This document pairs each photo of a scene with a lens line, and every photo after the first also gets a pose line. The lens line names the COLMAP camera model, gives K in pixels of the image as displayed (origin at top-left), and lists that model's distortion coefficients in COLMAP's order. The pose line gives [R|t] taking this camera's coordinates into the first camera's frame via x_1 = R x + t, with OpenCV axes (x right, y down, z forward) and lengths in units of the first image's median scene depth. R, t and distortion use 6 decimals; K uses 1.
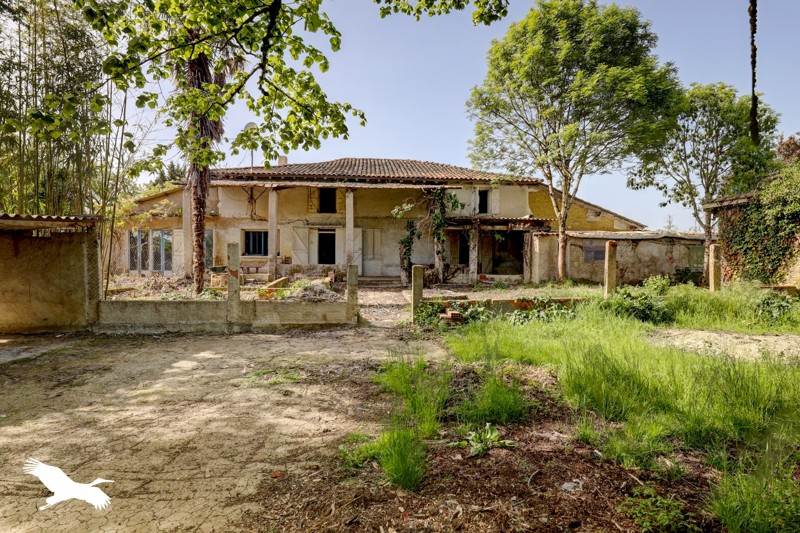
lens RADIAL K [[414.4, 0, 400.0], [0, 414.4, 266.5], [0, 0, 1]] dist [-0.022964, 0.000718]
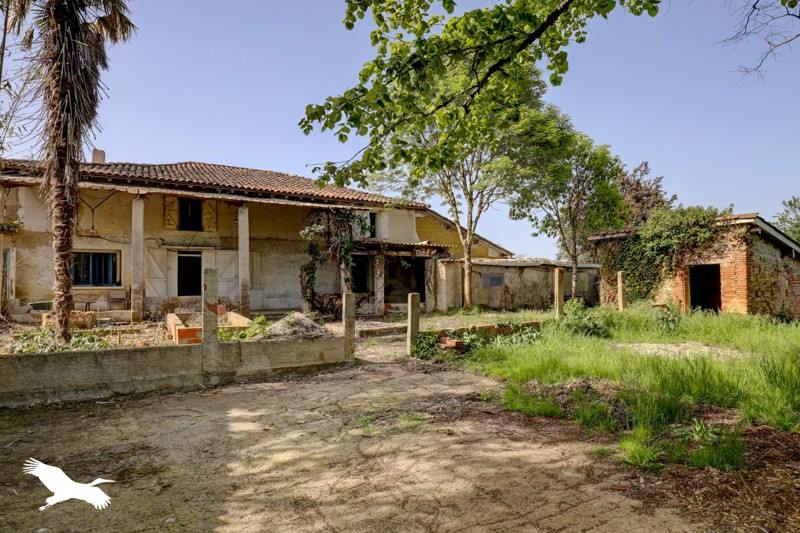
lens RADIAL K [[479.3, 0, 400.0], [0, 479.3, 266.5], [0, 0, 1]] dist [-0.016948, -0.000696]
pose [[0.896602, 0.006353, 0.442792, -0.274671], [0.022058, 0.998015, -0.058984, 0.000376], [-0.442288, 0.062652, 0.894682, 0.026588]]
